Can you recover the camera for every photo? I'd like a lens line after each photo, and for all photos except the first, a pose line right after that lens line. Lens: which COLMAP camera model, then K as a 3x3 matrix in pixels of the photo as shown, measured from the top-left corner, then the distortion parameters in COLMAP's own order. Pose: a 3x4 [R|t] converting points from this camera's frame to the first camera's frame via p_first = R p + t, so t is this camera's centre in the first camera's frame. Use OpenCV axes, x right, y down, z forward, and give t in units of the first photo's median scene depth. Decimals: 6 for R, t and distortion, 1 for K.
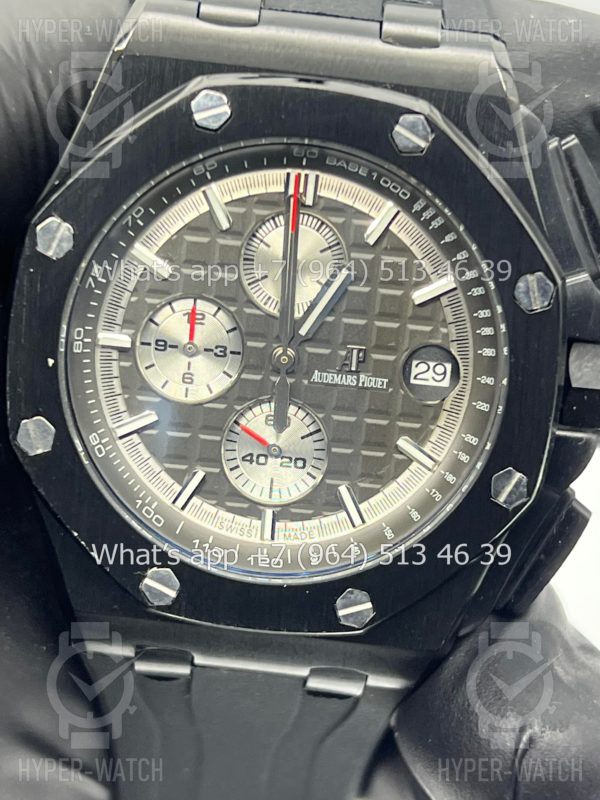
lens RADIAL K [[1877.1, 0, 300.0], [0, 1877.1, 400.0], [0, 0, 1]] dist [0.228077, 0.001834]
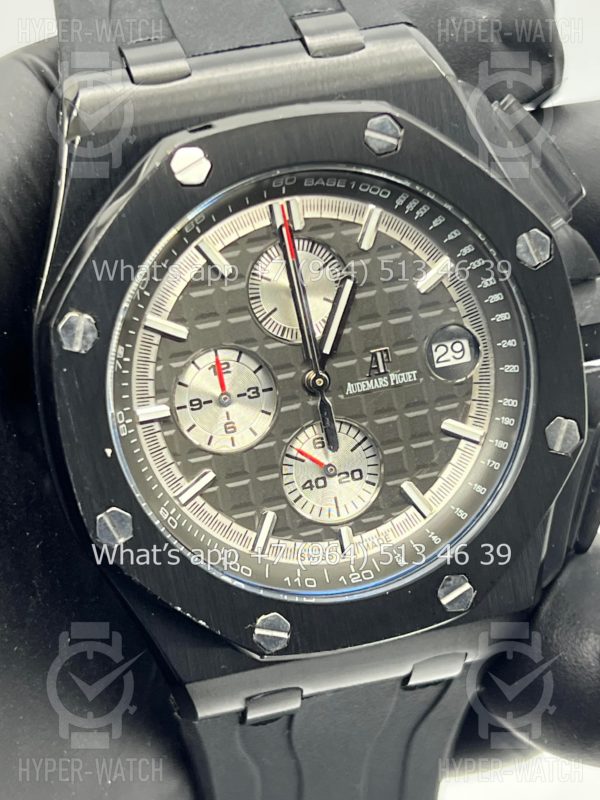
lens RADIAL K [[1877.1, 0, 300.0], [0, 1877.1, 400.0], [0, 0, 1]] dist [0.228077, 0.001834]
pose [[0.941139, -0.295154, 0.164747, -0.187443], [0.294558, 0.955205, 0.028609, -0.043957], [-0.165811, 0.021603, 0.985921, -0.002107]]
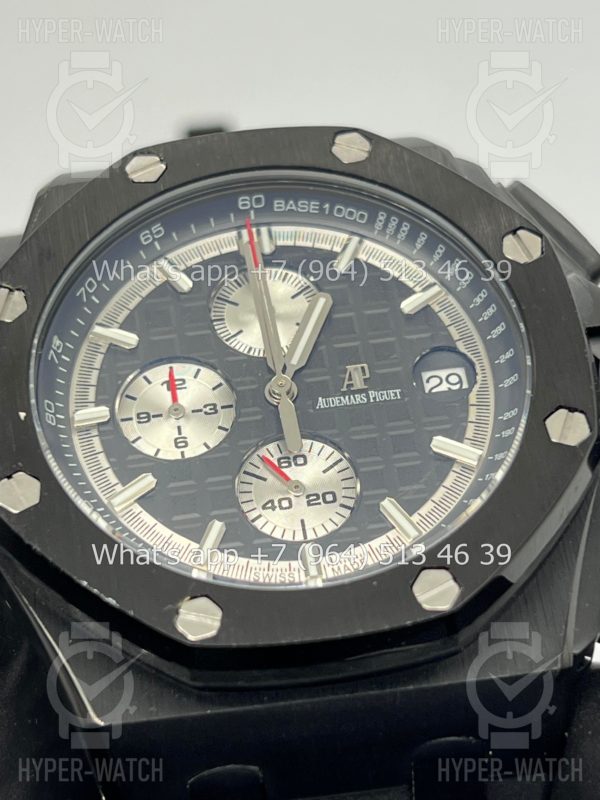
lens RADIAL K [[1877.1, 0, 300.0], [0, 1877.1, 400.0], [0, 0, 1]] dist [0.228077, 0.001834]
pose [[0.969392, -0.214874, 0.118779, -0.106492], [0.242019, 0.754907, -0.609543, 0.525980], [0.041308, 0.619633, 0.783804, 0.303365]]
